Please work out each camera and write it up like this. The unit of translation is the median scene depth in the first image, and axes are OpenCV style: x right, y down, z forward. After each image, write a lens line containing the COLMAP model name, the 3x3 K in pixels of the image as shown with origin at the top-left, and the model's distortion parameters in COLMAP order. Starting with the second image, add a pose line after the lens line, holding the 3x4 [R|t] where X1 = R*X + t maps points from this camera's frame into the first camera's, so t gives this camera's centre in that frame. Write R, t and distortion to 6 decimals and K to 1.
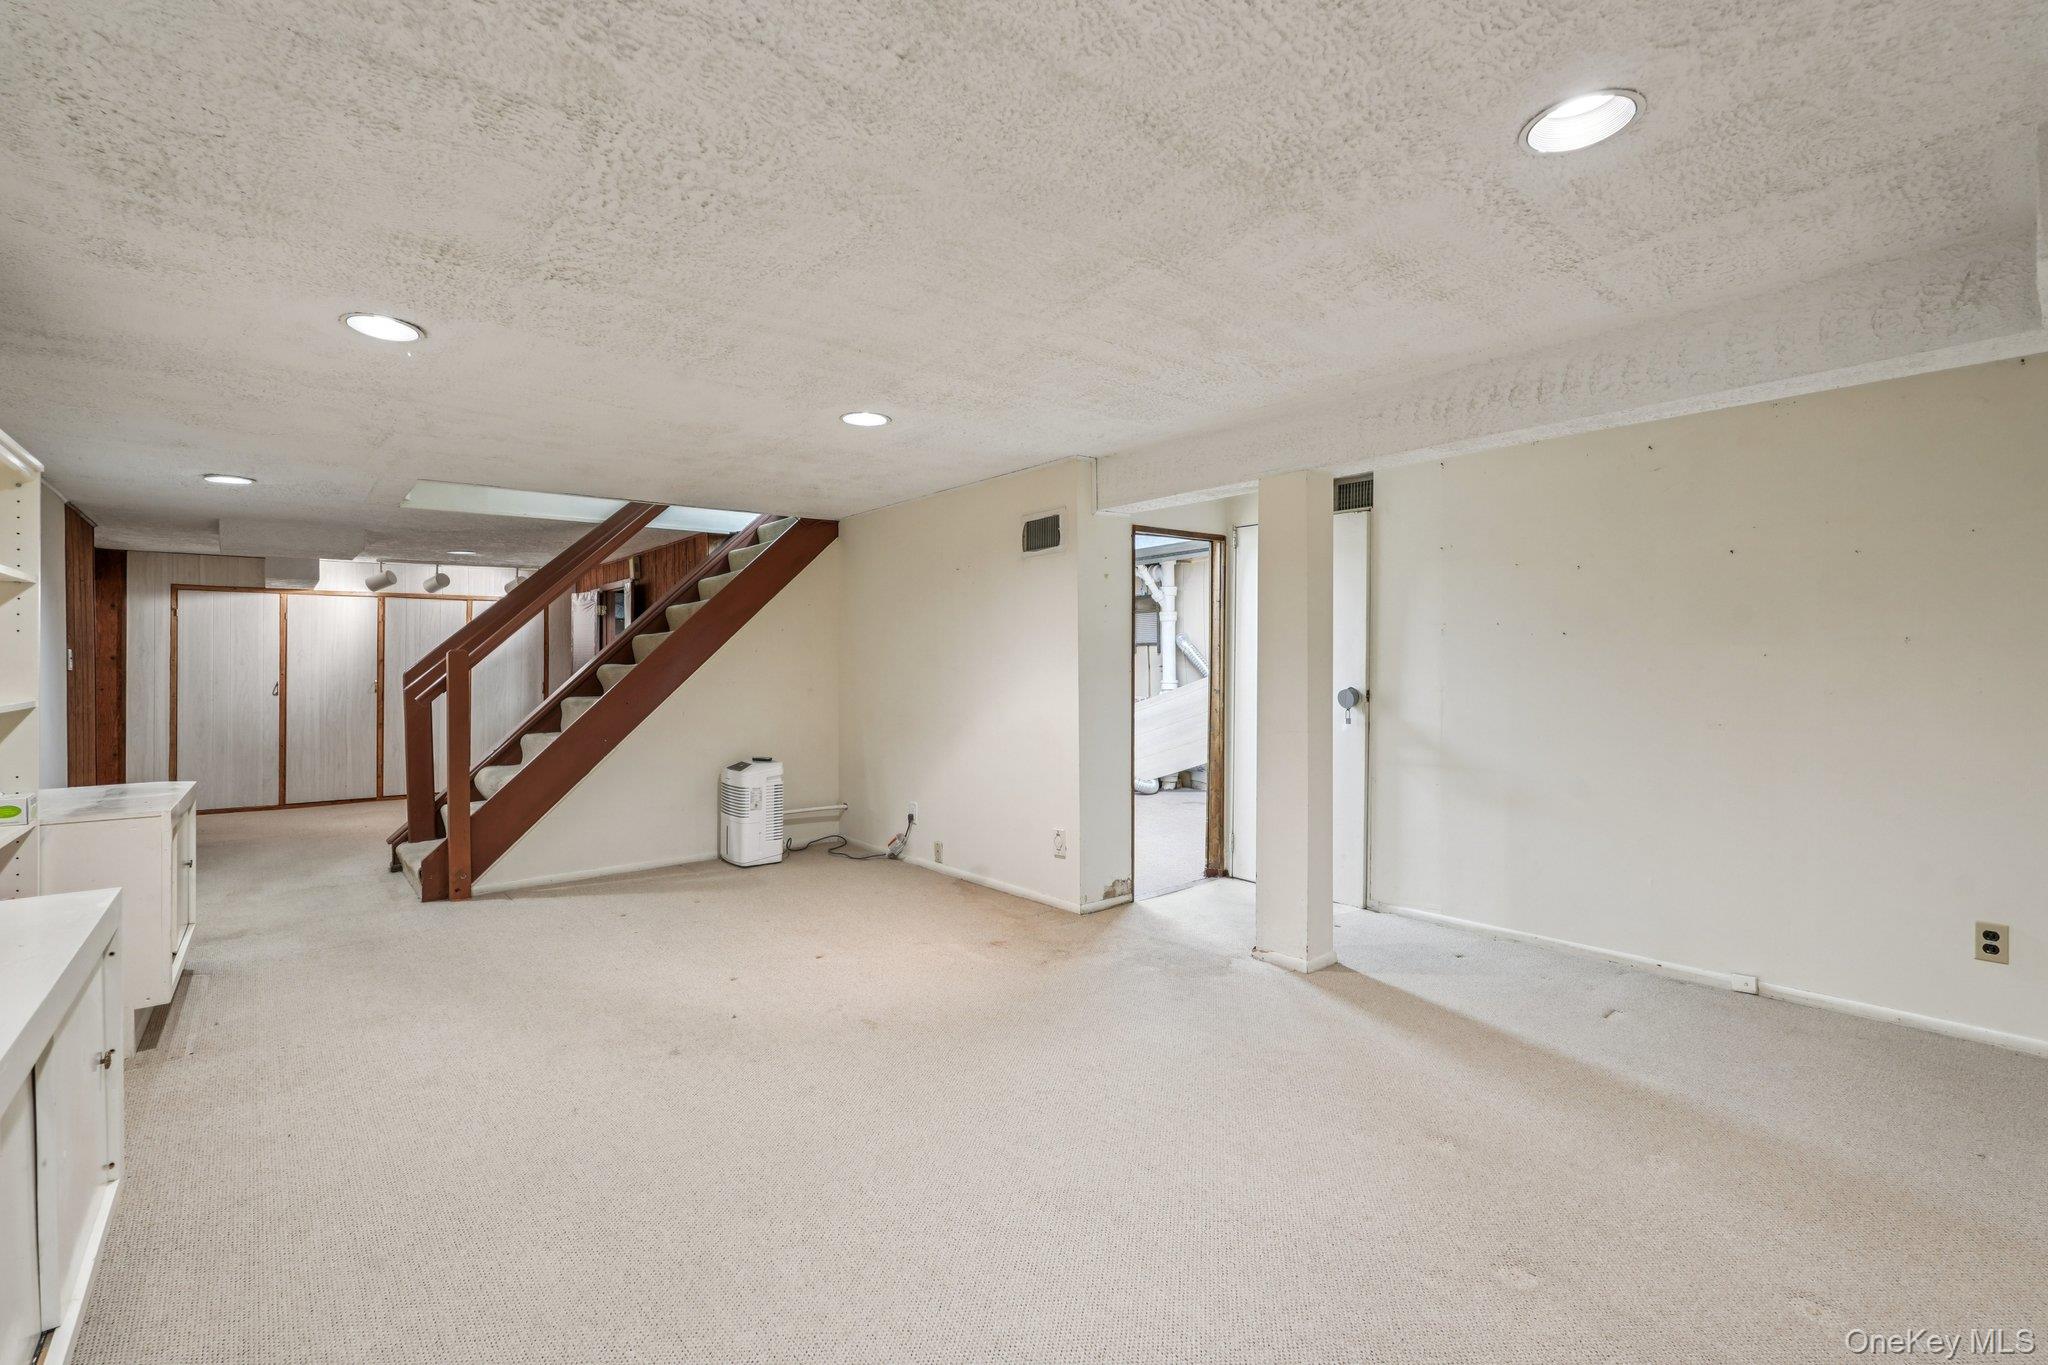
lens RADIAL K [[910.2, 0, 1026.4], [0, 910.2, 668.0], [0, 0, 1]] dist [-0.008232, 0.003829]
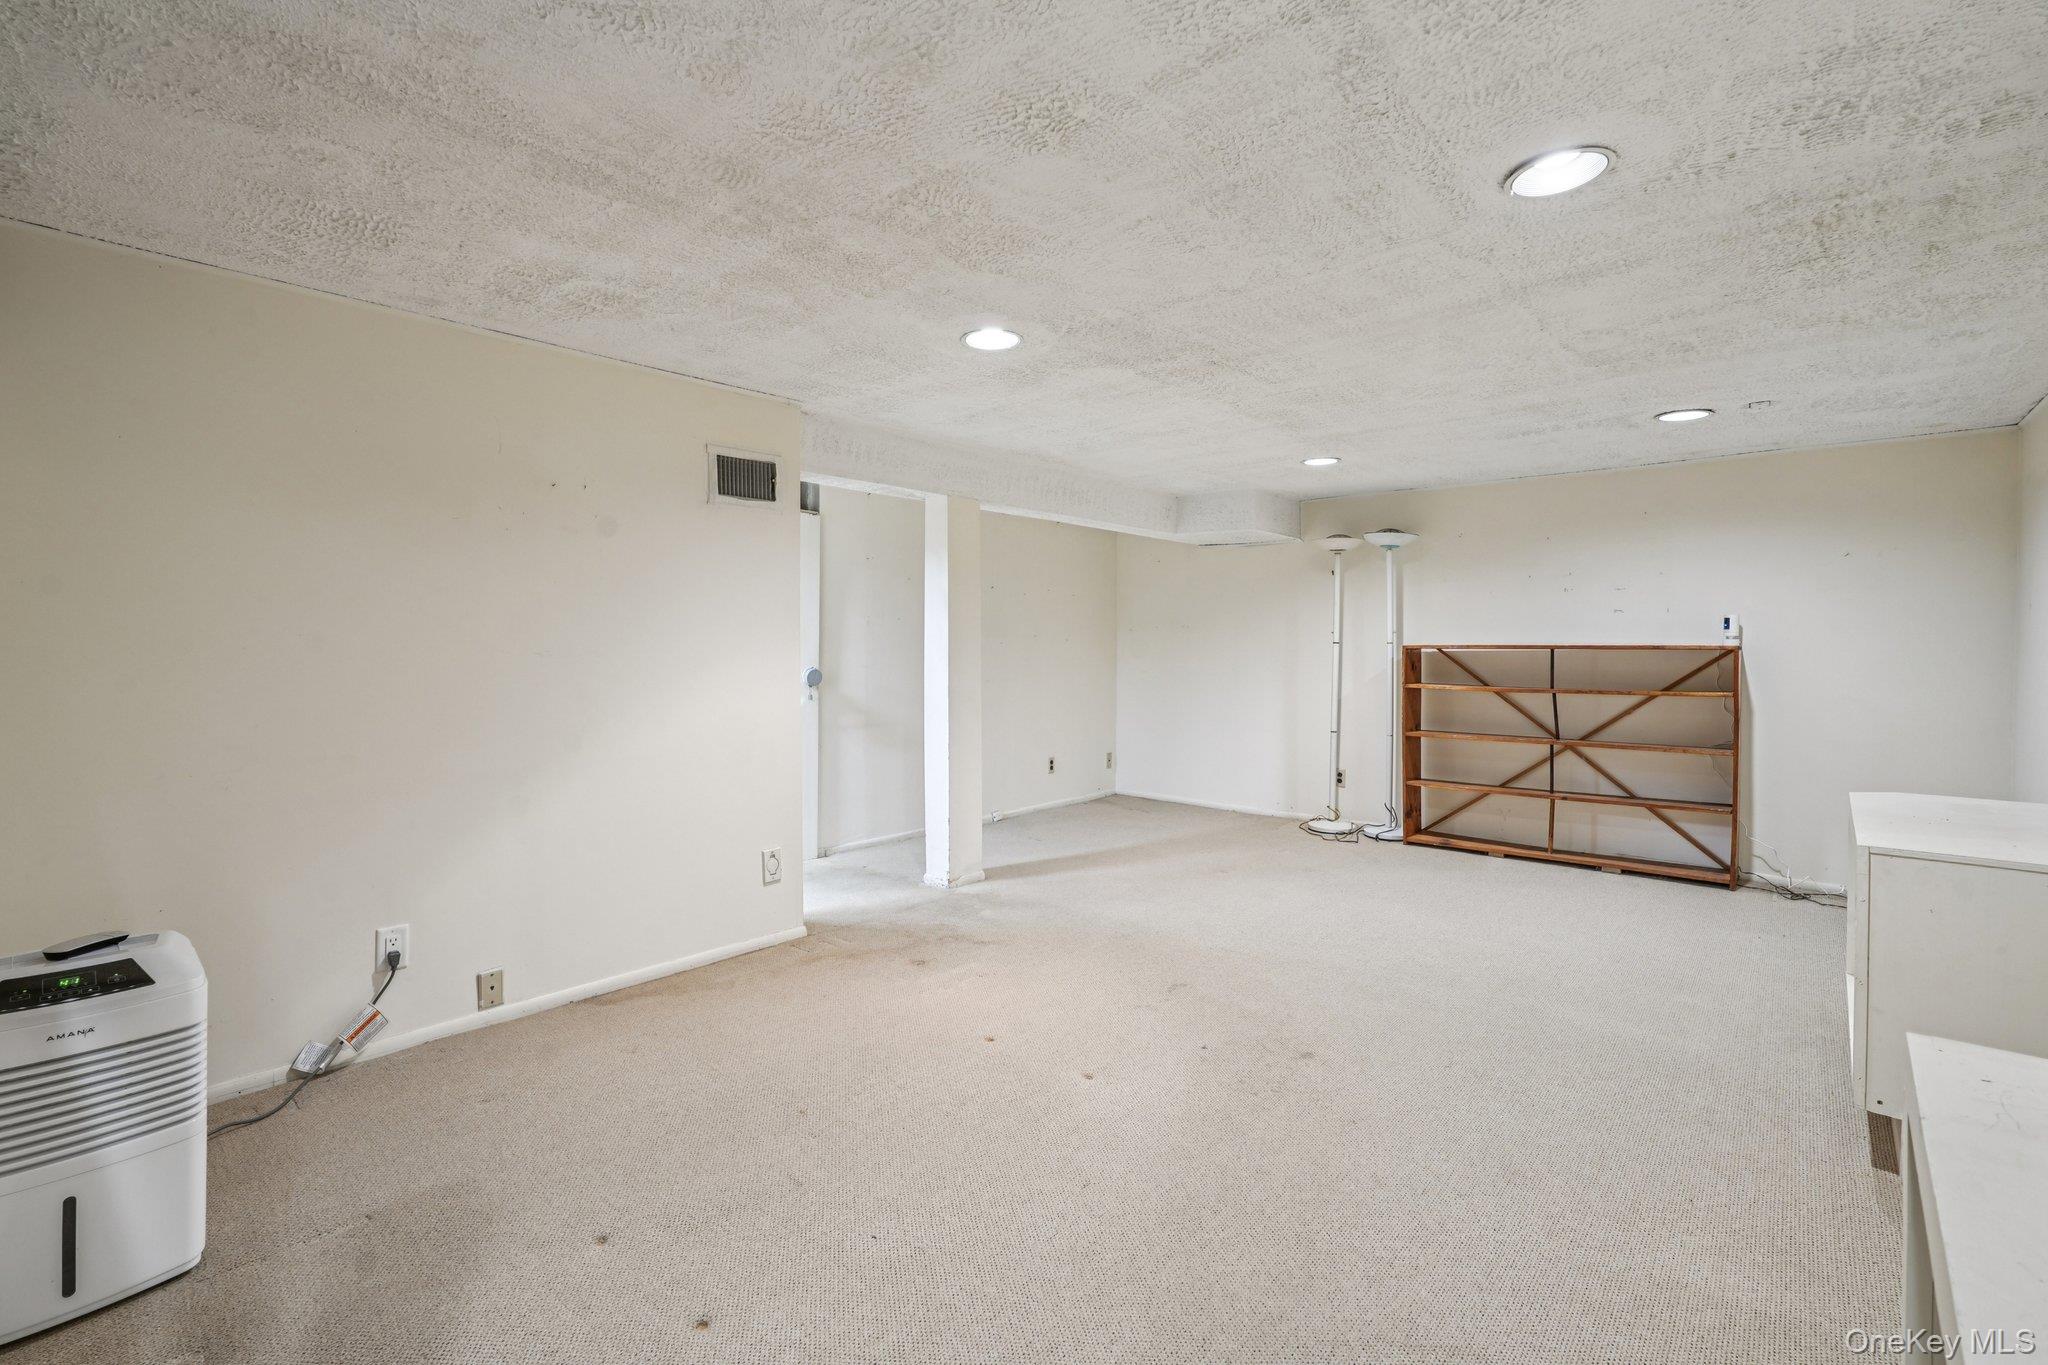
lens RADIAL K [[910.2, 0, 1018.4], [0, 910.2, 671.5], [0, 0, 1]] dist [-0.008232, 0.003829]
pose [[-0.145518, -0.024790, 0.989045, -0.813056], [0.002713, 0.999672, 0.025455, -0.002467], [-0.989352, 0.006388, -0.145403, 0.915086]]
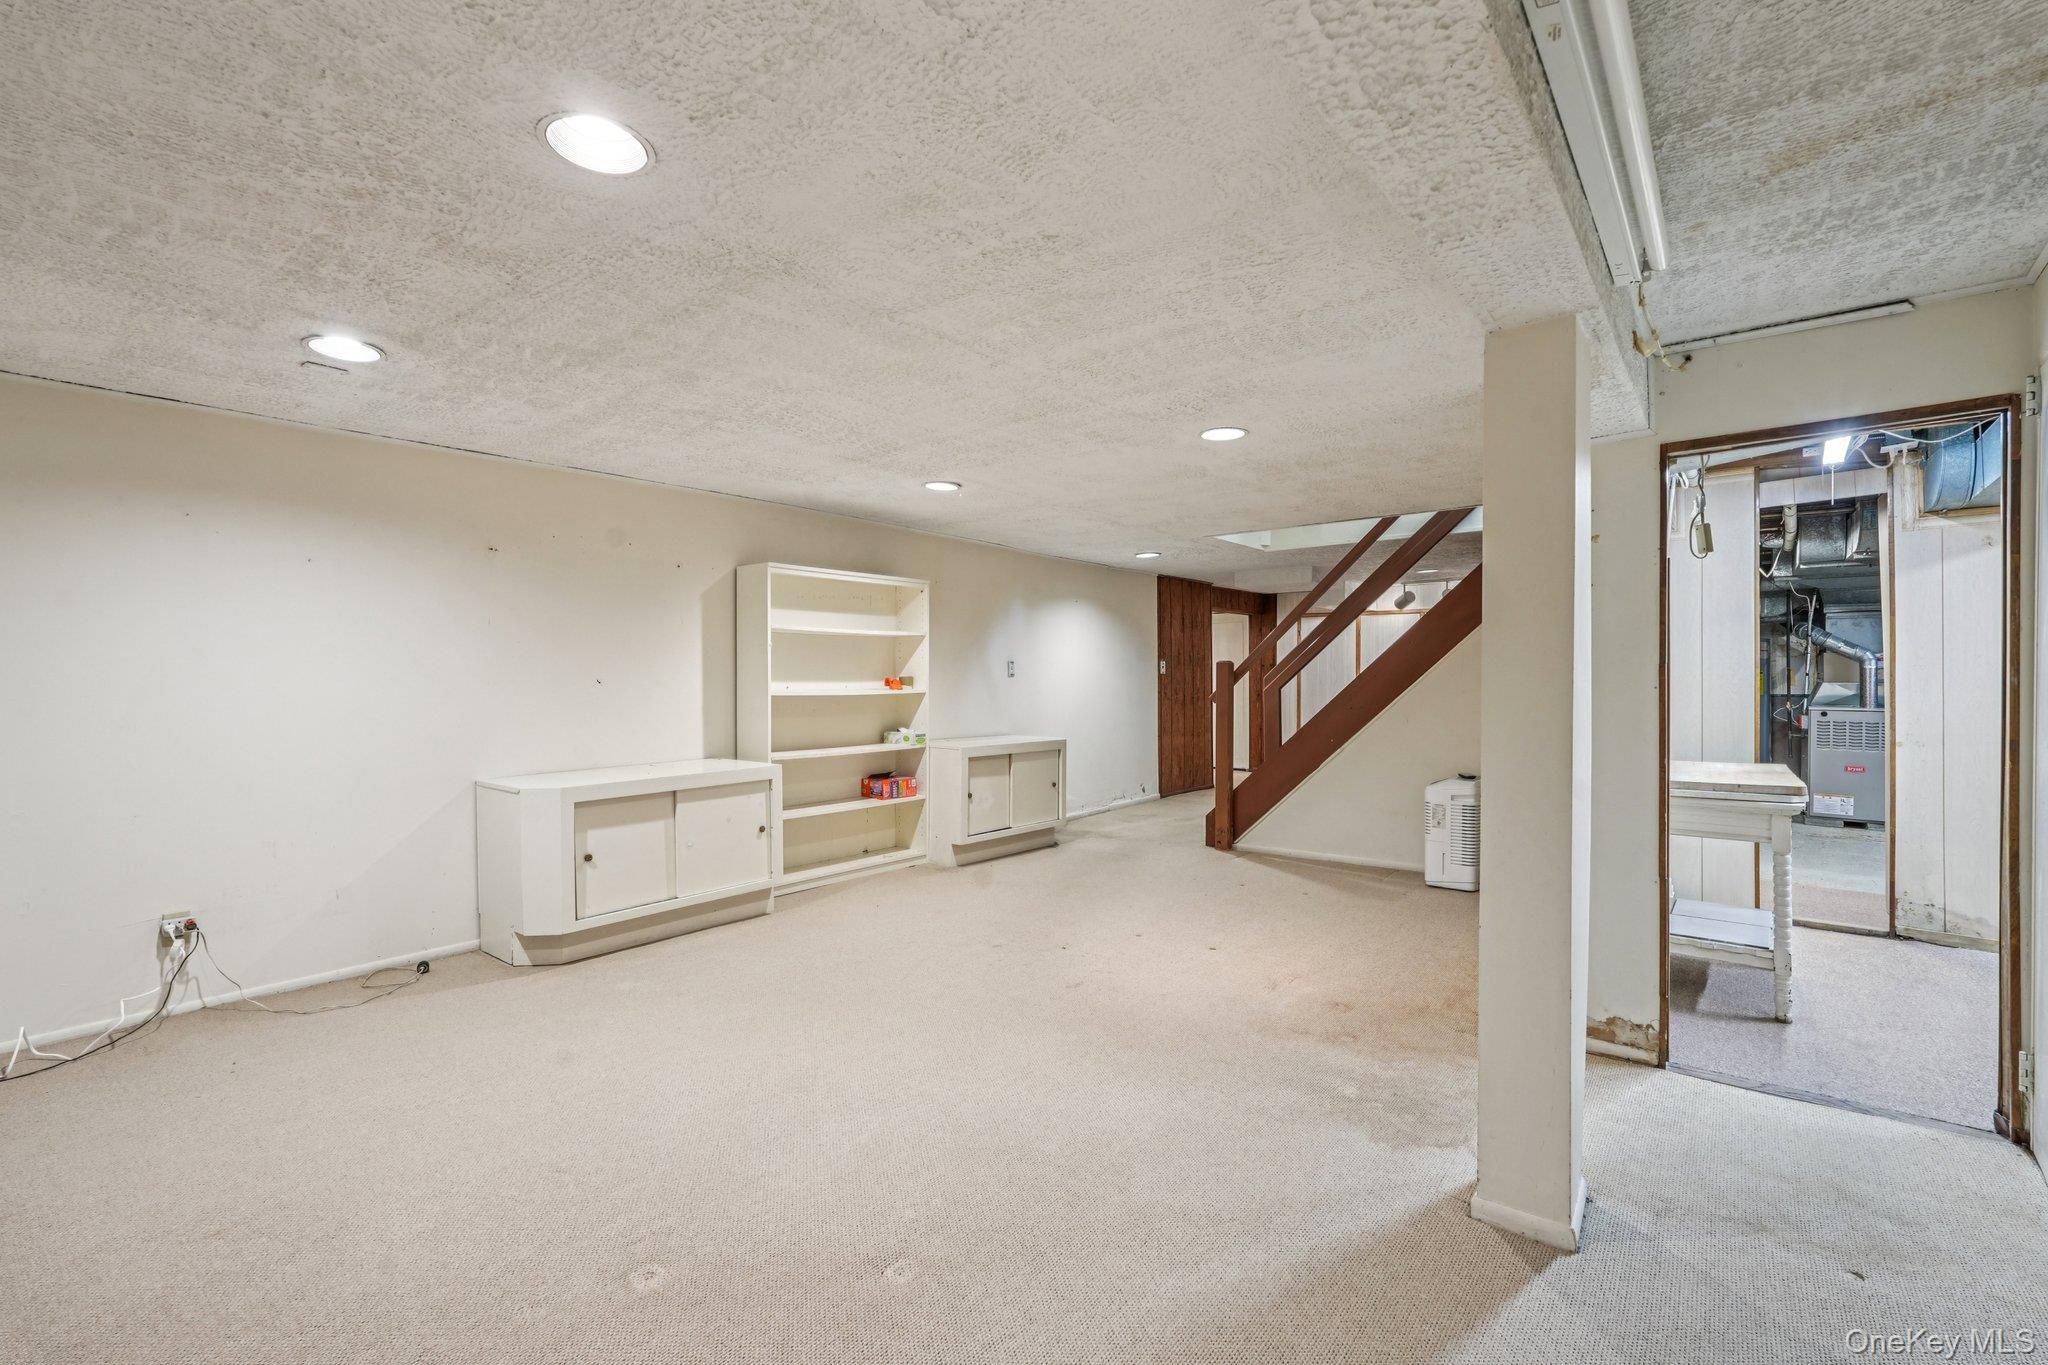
lens RADIAL K [[910.2, 0, 1034.8], [0, 910.2, 675.5], [0, 0, 1]] dist [-0.008232, 0.003829]
pose [[0.192395, 0.006229, -0.981298, 0.658560], [0.000965, 0.999978, 0.006537, -0.008327], [0.981317, -0.002205, 0.192384, 0.499637]]
